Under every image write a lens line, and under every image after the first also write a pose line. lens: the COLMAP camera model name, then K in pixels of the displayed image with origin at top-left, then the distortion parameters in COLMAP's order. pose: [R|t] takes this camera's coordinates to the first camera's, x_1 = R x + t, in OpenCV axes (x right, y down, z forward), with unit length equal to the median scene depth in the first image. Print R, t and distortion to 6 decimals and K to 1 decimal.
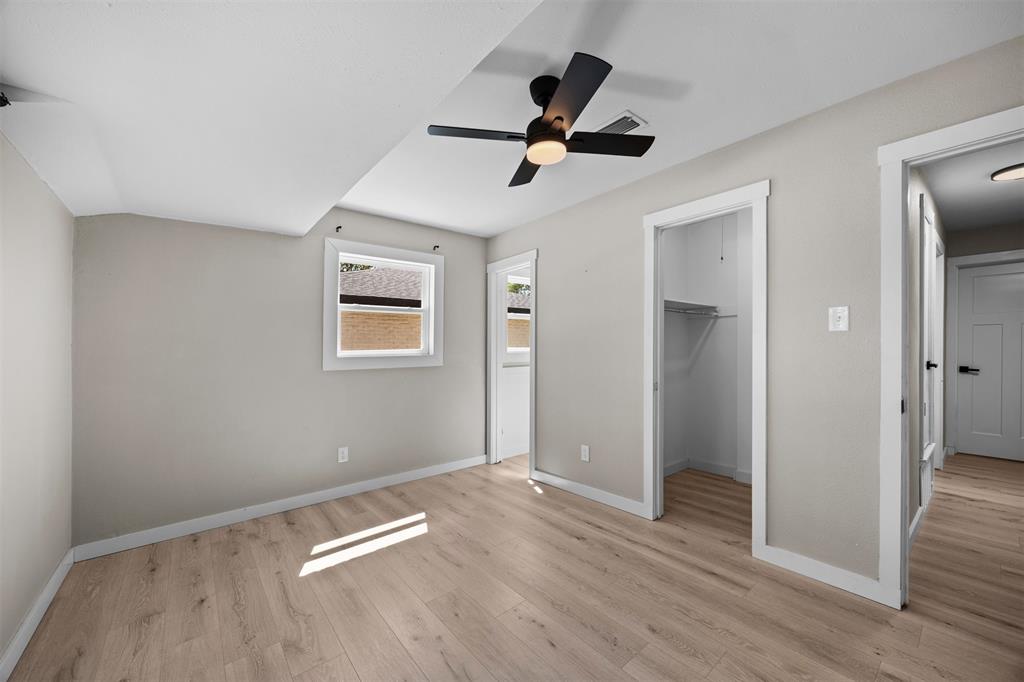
lens RADIAL K [[397.3, 0, 515.1], [0, 397.3, 340.0], [0, 0, 1]] dist [-0.003262, -0.000367]
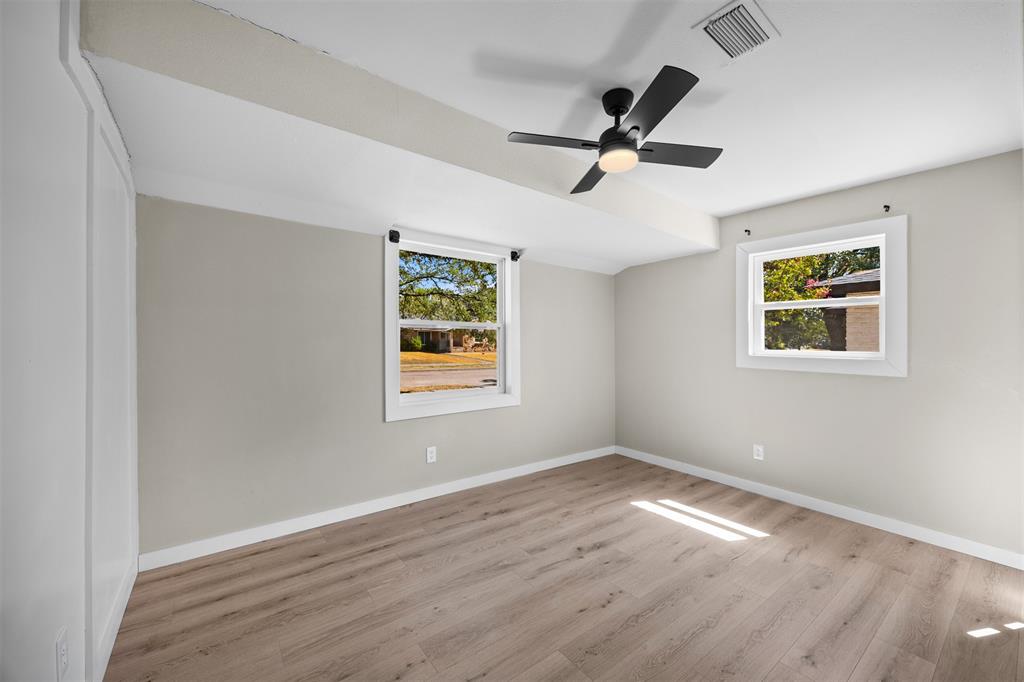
lens RADIAL K [[397.3, 0, 515.1], [0, 397.3, 340.0], [0, 0, 1]] dist [-0.003262, -0.000367]
pose [[-0.047768, 0.007450, -0.998831, 0.685383], [0.001586, 0.999971, 0.007383, -0.007116], [0.998857, -0.001232, -0.047779, 0.483711]]
